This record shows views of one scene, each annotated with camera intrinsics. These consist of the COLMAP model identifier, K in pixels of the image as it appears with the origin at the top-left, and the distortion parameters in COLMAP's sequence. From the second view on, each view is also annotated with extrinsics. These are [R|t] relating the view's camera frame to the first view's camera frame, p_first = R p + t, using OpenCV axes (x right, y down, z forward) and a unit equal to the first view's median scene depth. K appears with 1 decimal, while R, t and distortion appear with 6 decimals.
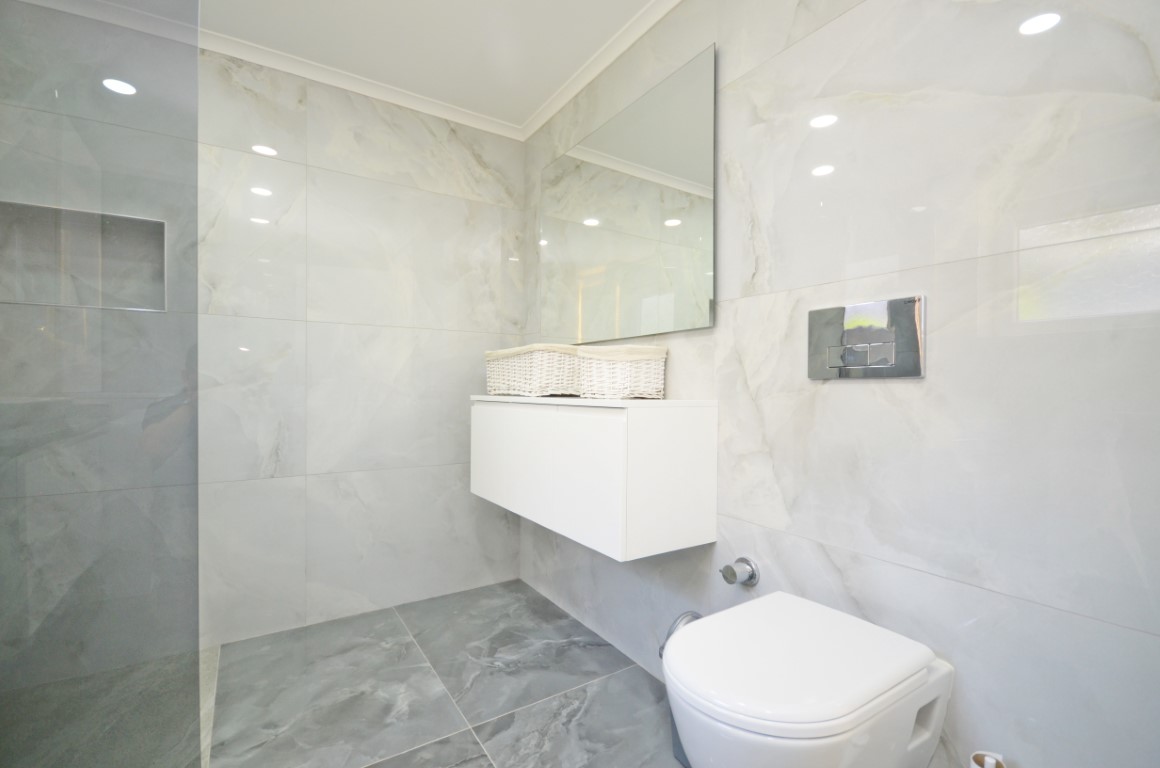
lens RADIAL K [[509.7, 0, 580.0], [0, 509.7, 392.2], [0, 0, 1]] dist [-0.004201, -0.002248]
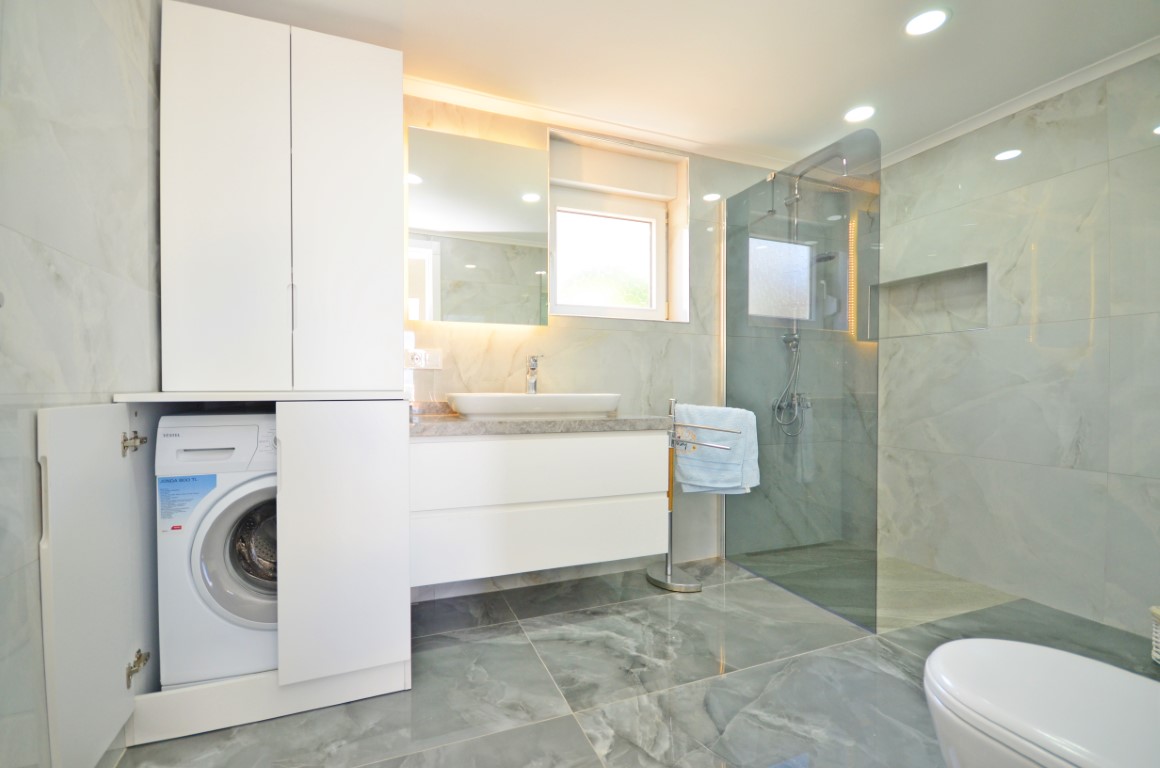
lens RADIAL K [[509.7, 0, 578.5], [0, 509.7, 387.7], [0, 0, 1]] dist [-0.004201, -0.002248]
pose [[-0.190806, -0.000911, -0.981627, 0.657178], [-0.014800, 0.999889, 0.001949, 0.011721], [0.981516, 0.014900, -0.190798, 0.185067]]
